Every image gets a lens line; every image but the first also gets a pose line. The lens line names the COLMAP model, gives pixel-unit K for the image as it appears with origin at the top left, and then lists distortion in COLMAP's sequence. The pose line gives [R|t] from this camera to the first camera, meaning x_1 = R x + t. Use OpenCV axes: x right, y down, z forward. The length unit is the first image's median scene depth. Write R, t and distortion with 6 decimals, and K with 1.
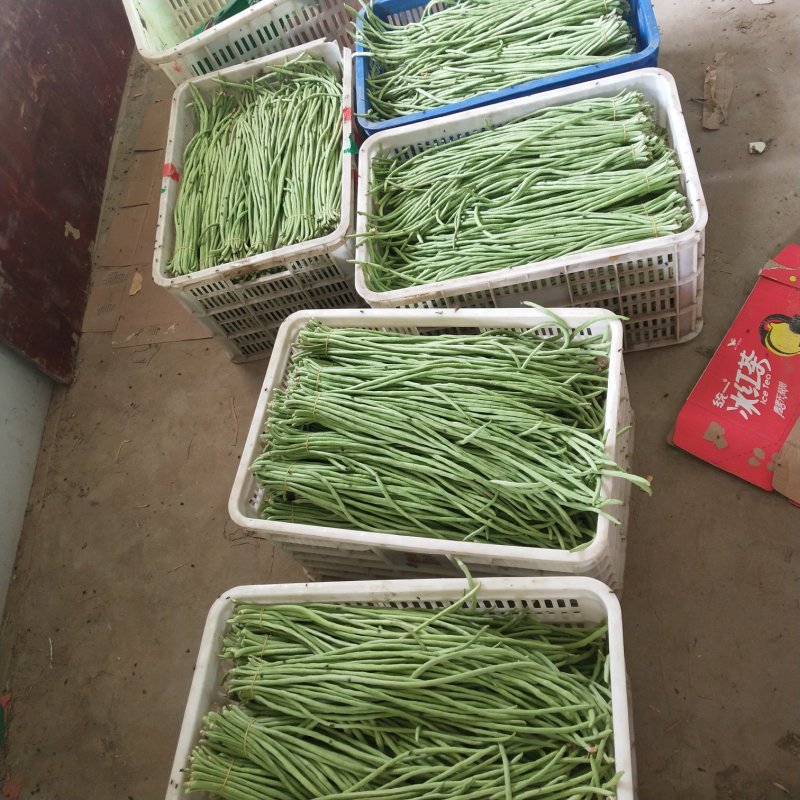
lens RADIAL K [[798.2, 0, 401.2], [0, 798.2, 395.5], [0, 0, 1]] dist [-0.004105, 0.022179]
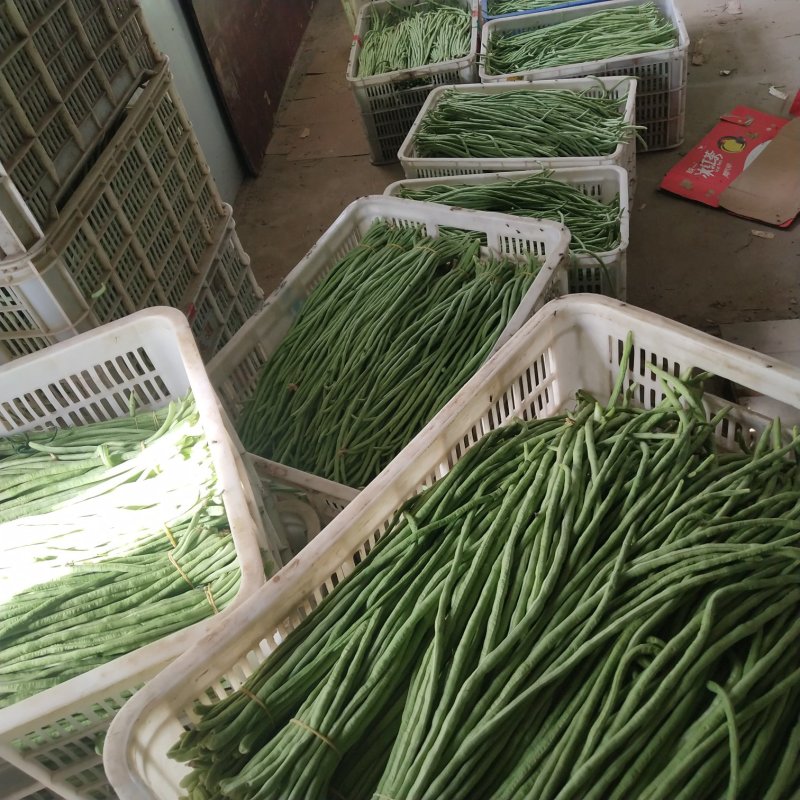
lens RADIAL K [[798.2, 0, 401.2], [0, 798.2, 395.5], [0, 0, 1]] dist [-0.004105, 0.022179]
pose [[0.990276, 0.138864, -0.008405, -0.095179], [-0.137422, 0.967009, -0.214496, 0.767293], [-0.021658, 0.213565, 0.976689, -0.420443]]
